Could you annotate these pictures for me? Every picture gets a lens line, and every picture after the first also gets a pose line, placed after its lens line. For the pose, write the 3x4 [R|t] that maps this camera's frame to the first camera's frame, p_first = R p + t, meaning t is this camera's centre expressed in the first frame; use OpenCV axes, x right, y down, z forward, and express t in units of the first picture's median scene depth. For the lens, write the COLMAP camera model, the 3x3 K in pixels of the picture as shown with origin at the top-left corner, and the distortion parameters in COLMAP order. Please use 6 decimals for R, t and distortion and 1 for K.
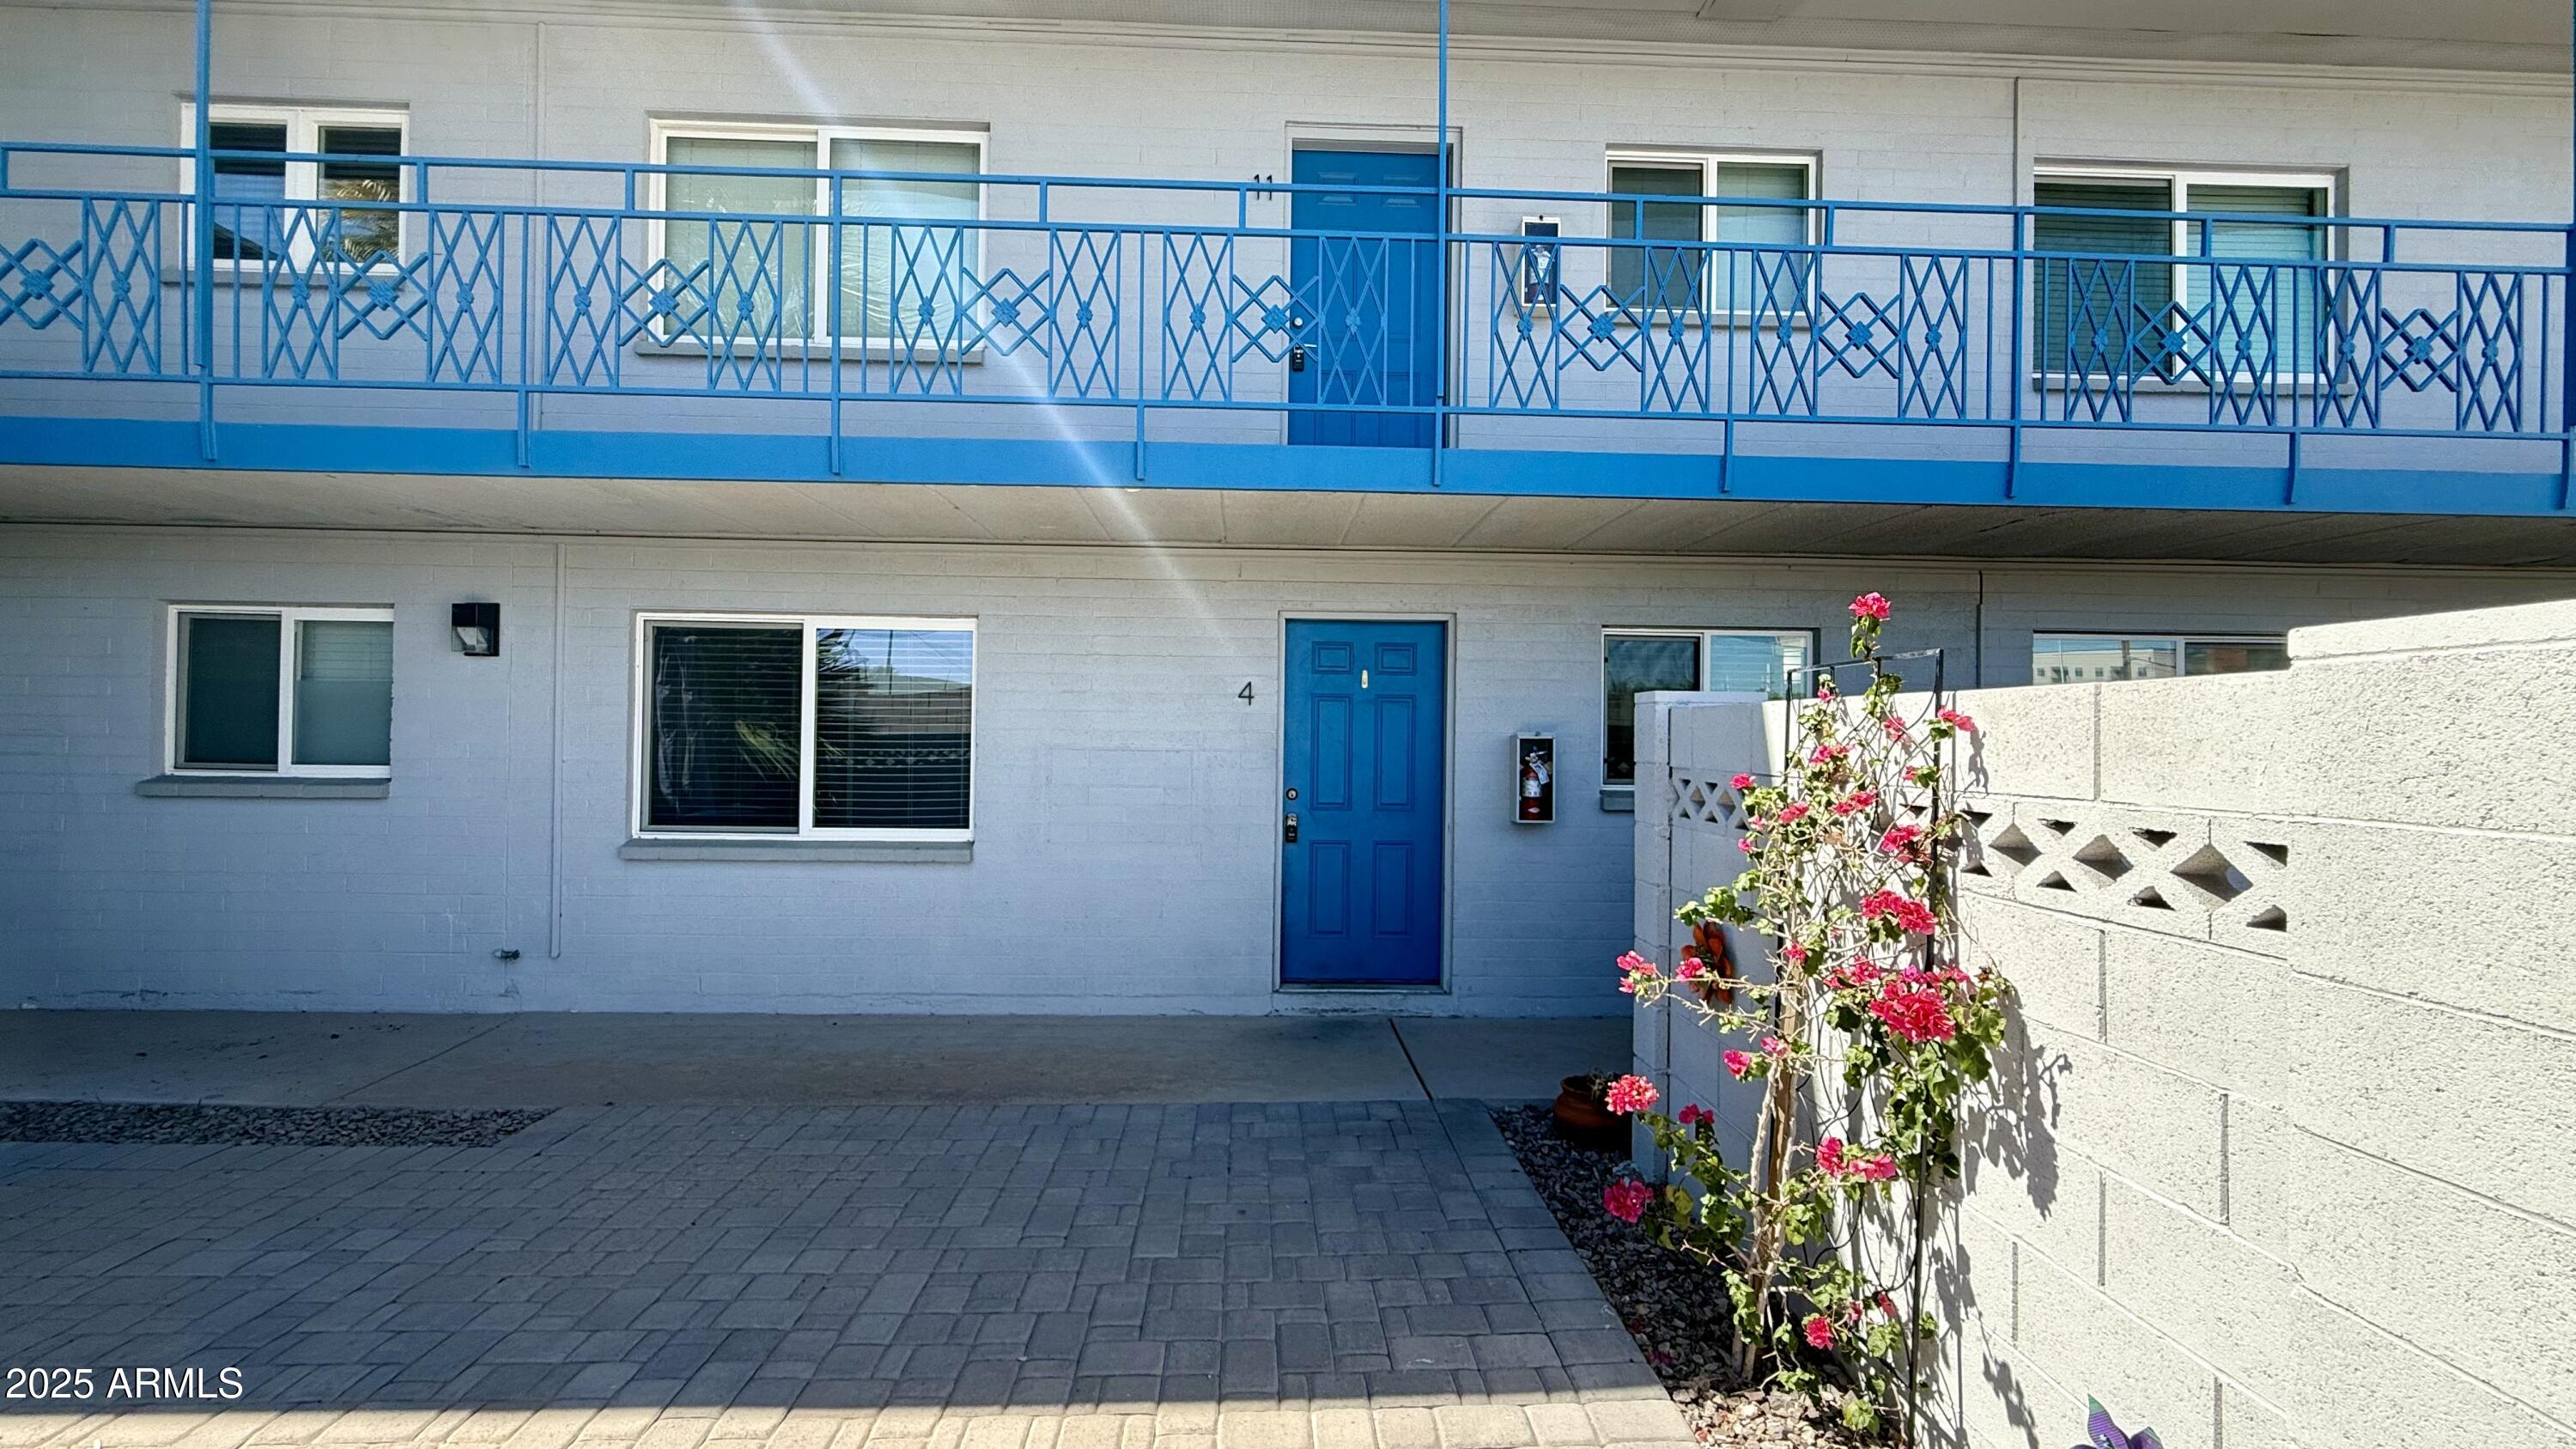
lens RADIAL K [[1035.9, 0, 1279.2], [0, 1035.9, 725.0], [0, 0, 1]] dist [-0.000224, -0.000202]
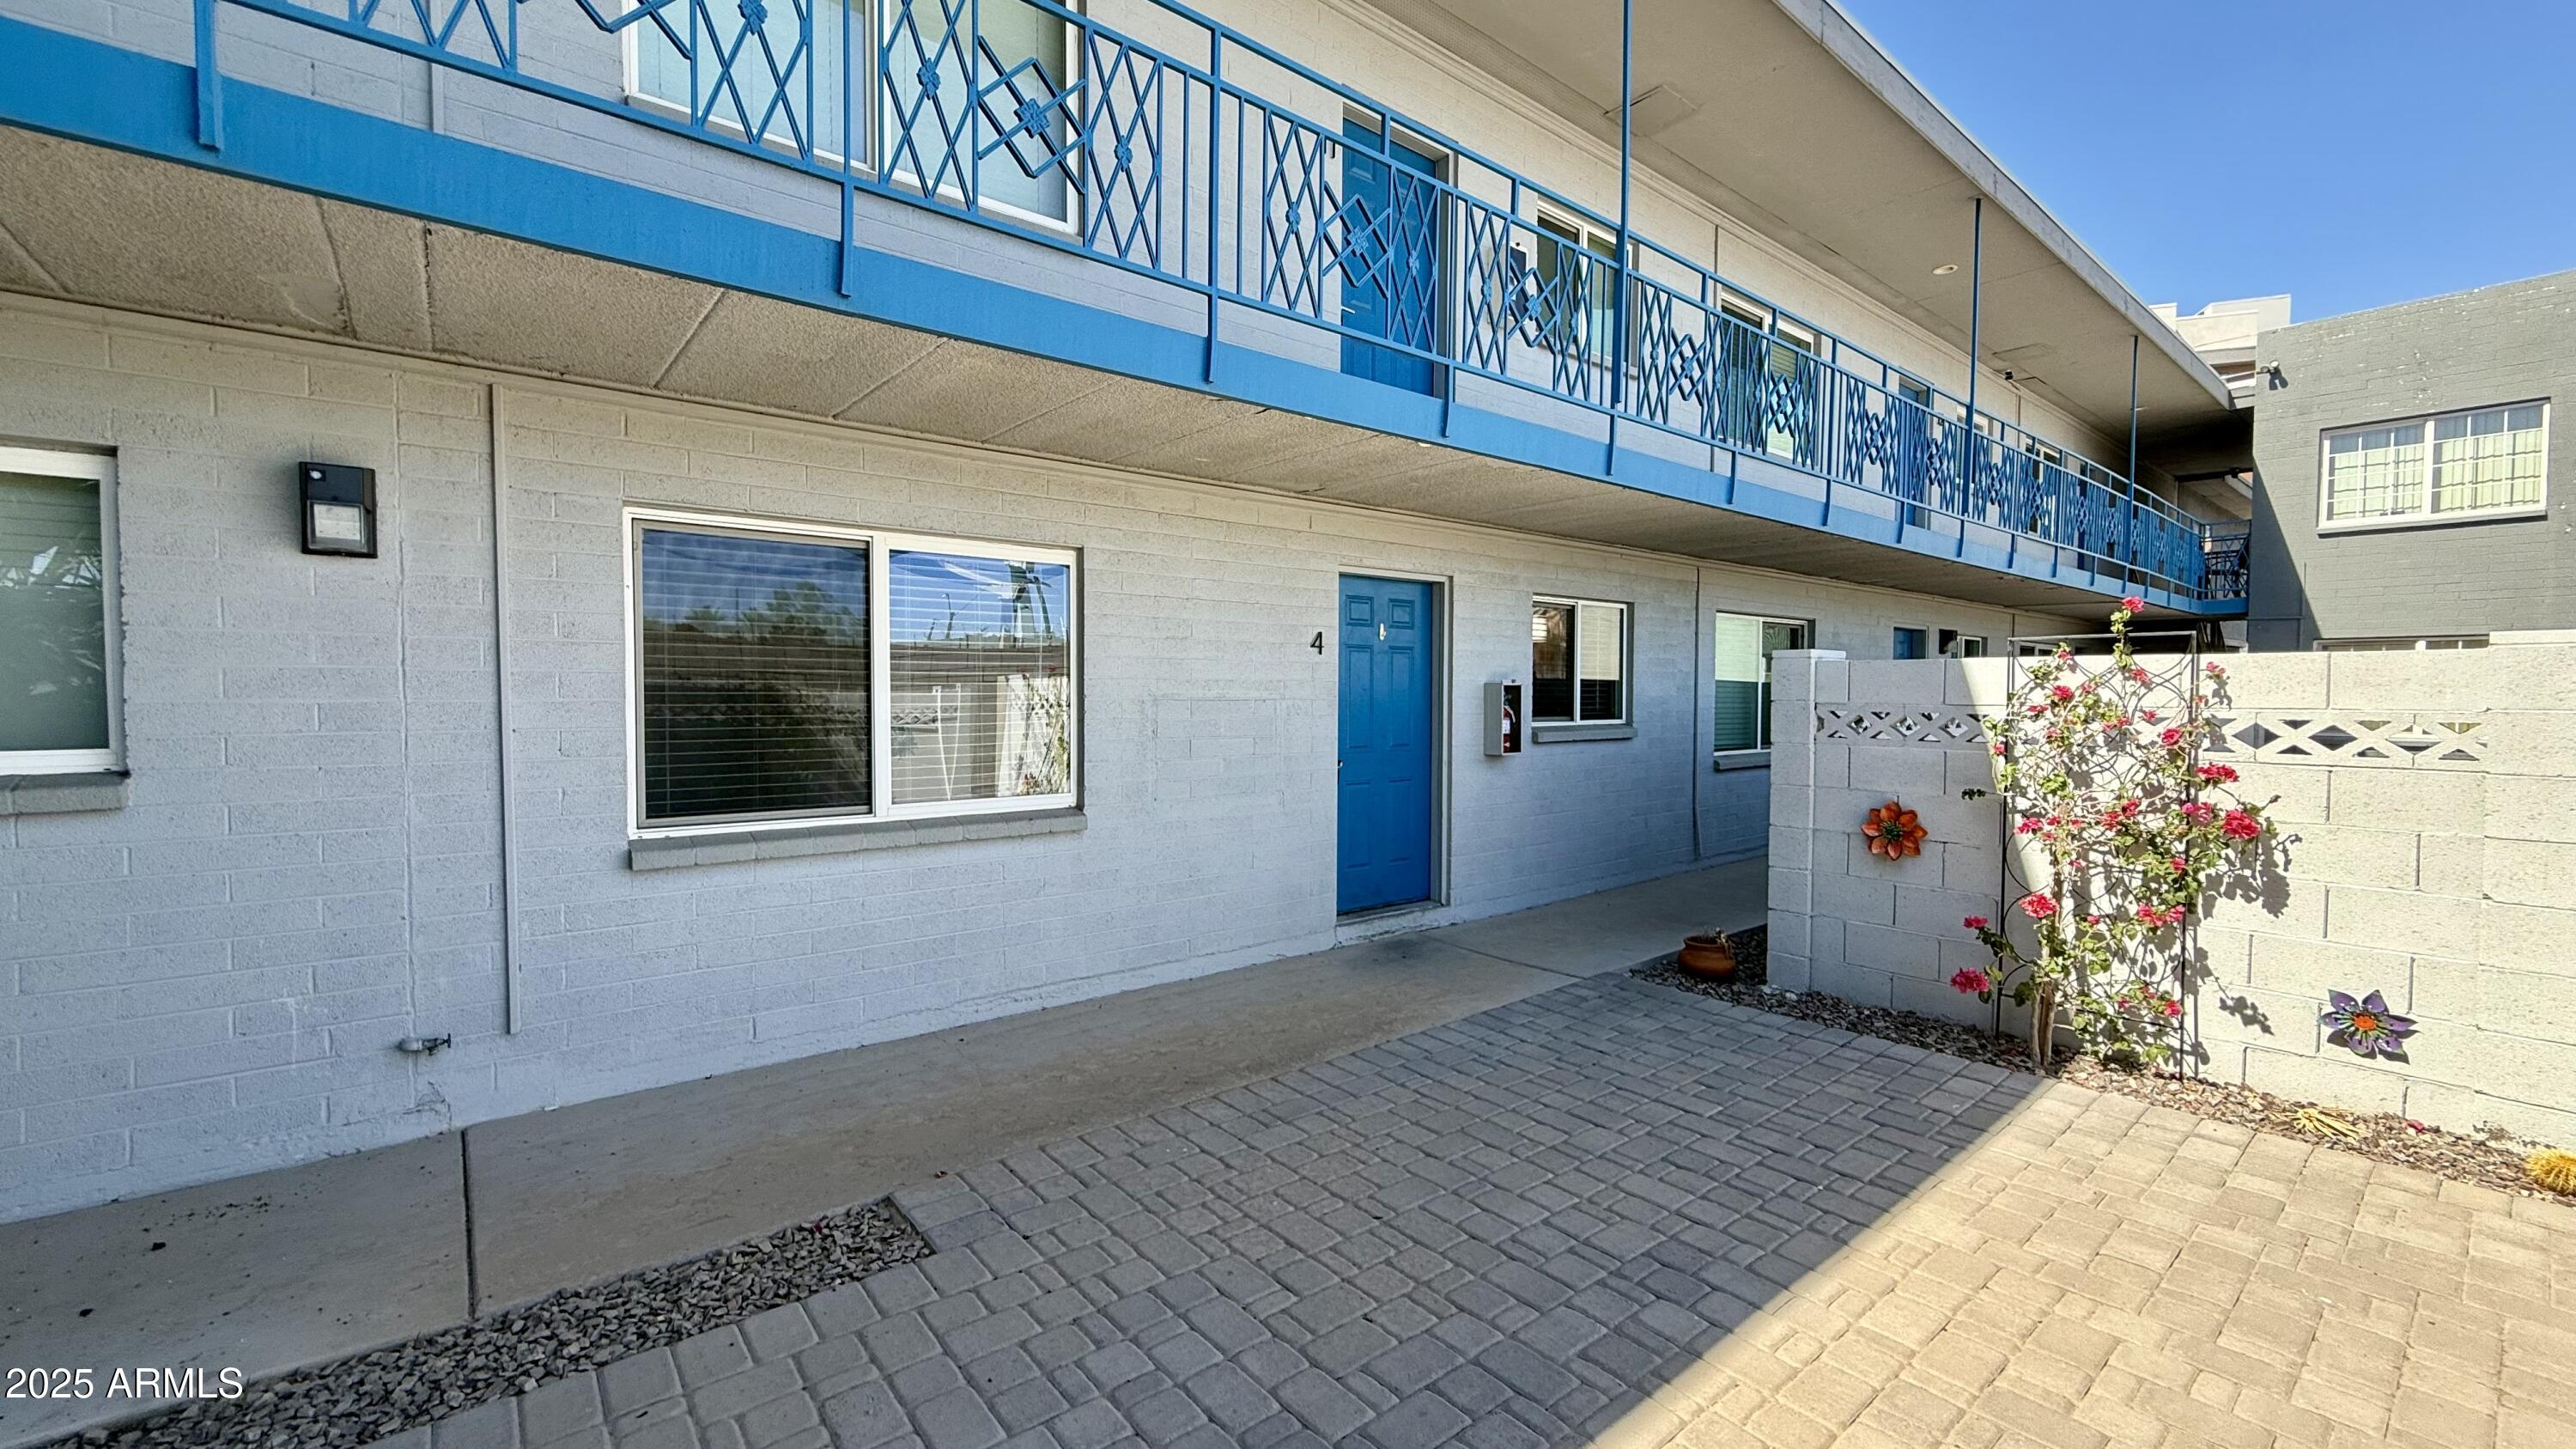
lens RADIAL K [[1035.9, 0, 1283.5], [0, 1035.9, 724.3], [0, 0, 1]] dist [-0.000224, -0.000202]
pose [[0.796051, -0.029713, 0.604499, -0.729252], [0.000768, 0.998843, 0.048086, 0.000689], [-0.605229, -0.037815, 0.795153, 0.210576]]
